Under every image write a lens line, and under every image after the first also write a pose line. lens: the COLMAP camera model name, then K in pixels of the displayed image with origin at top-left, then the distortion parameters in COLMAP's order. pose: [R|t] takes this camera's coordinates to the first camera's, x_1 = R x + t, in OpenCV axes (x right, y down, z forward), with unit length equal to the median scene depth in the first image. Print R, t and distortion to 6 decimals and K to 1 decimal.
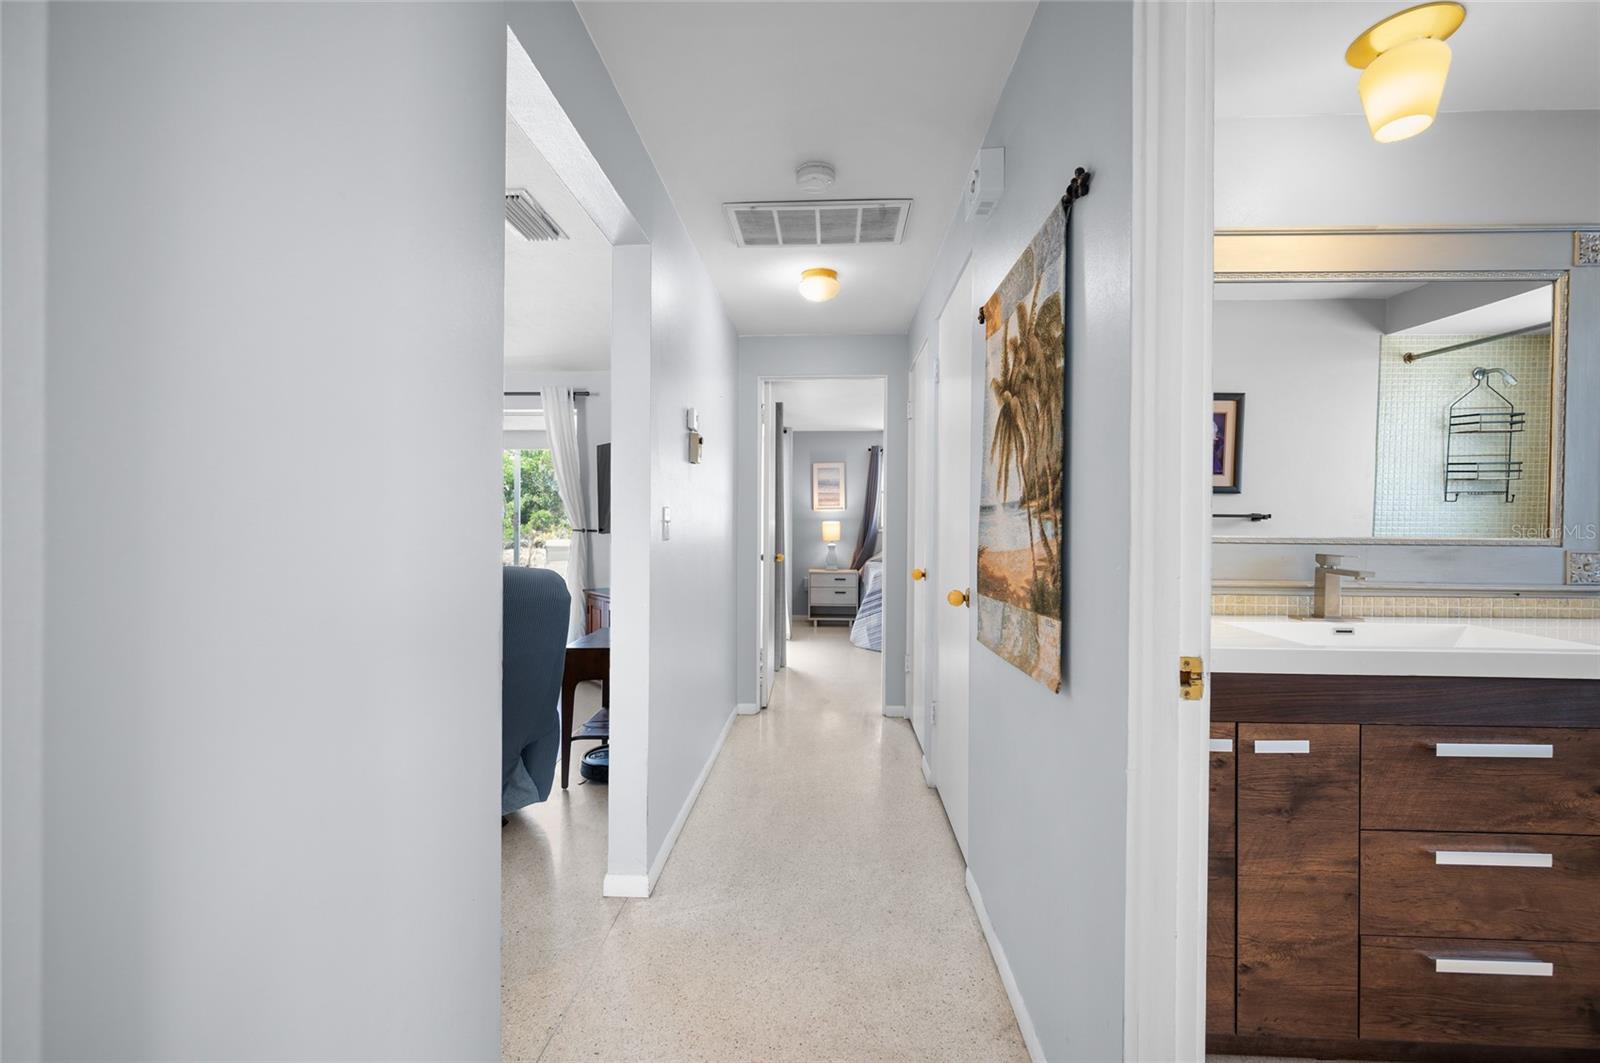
lens RADIAL K [[667.2, 0, 797.1], [0, 667.2, 533.1], [0, 0, 1]] dist [-0.001444, 0.000359]
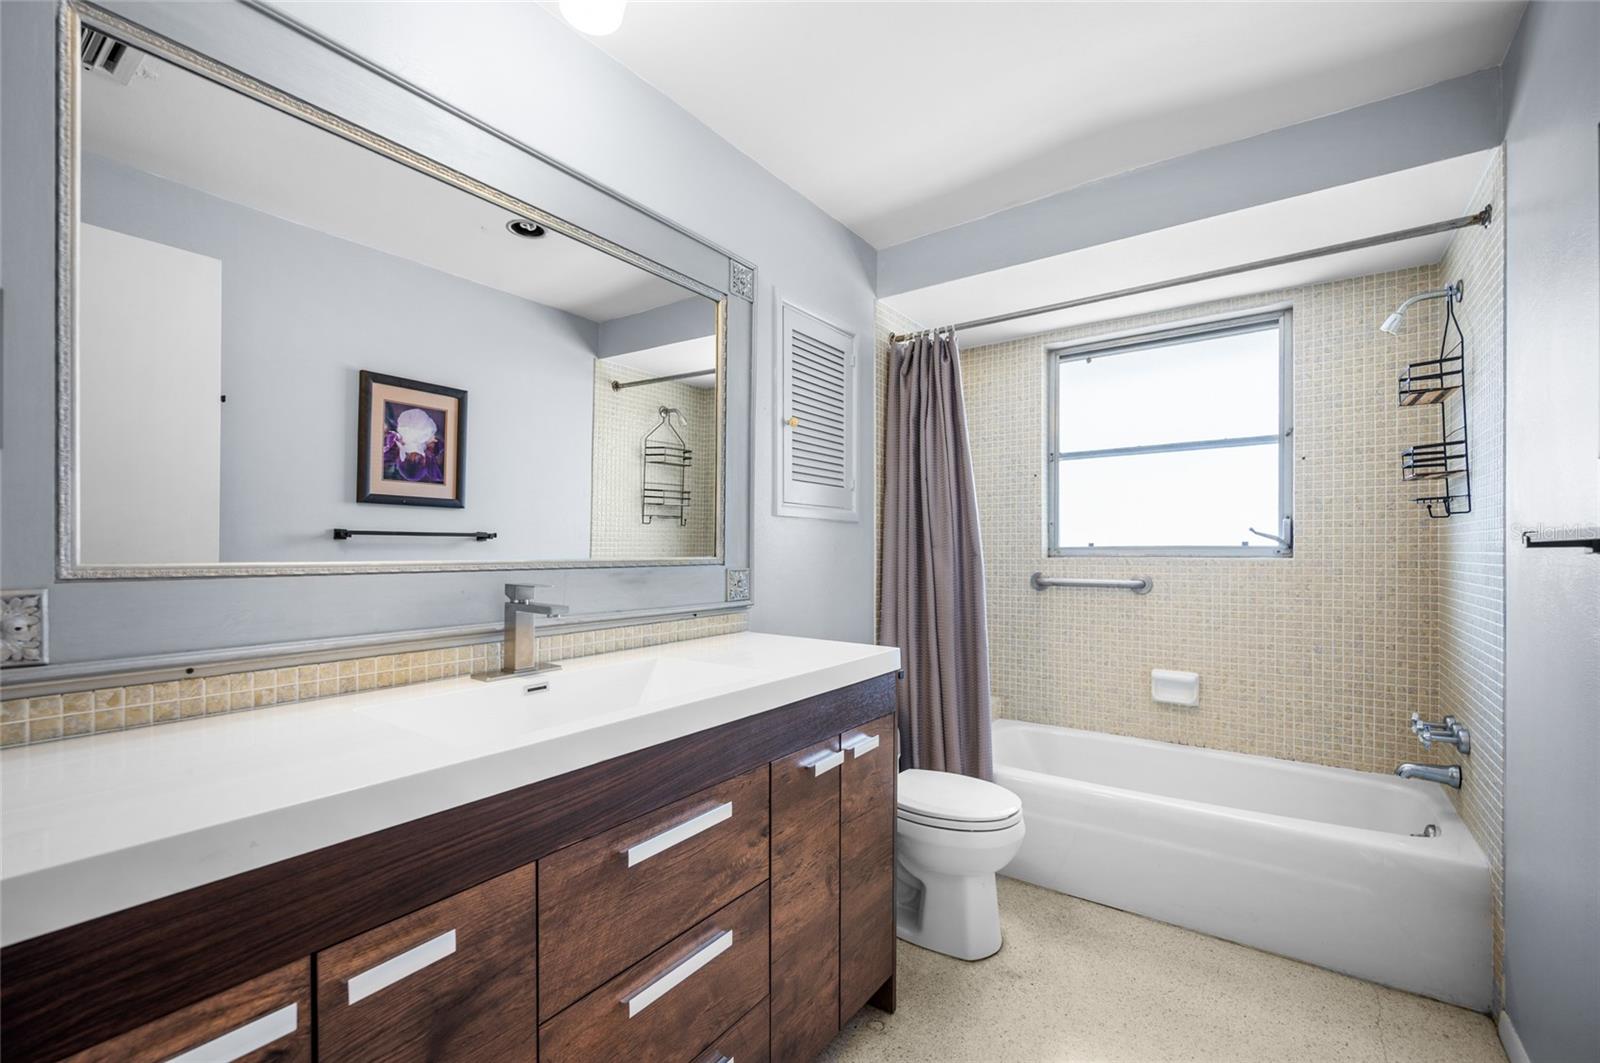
lens RADIAL K [[667.2, 0, 797.1], [0, 667.2, 533.1], [0, 0, 1]] dist [-0.001444, 0.000359]
pose [[0.544991, 0.013751, 0.838329, 0.342007], [0.013670, 0.999587, -0.025282, -0.000998], [-0.838330, 0.025238, 0.544578, 0.339693]]
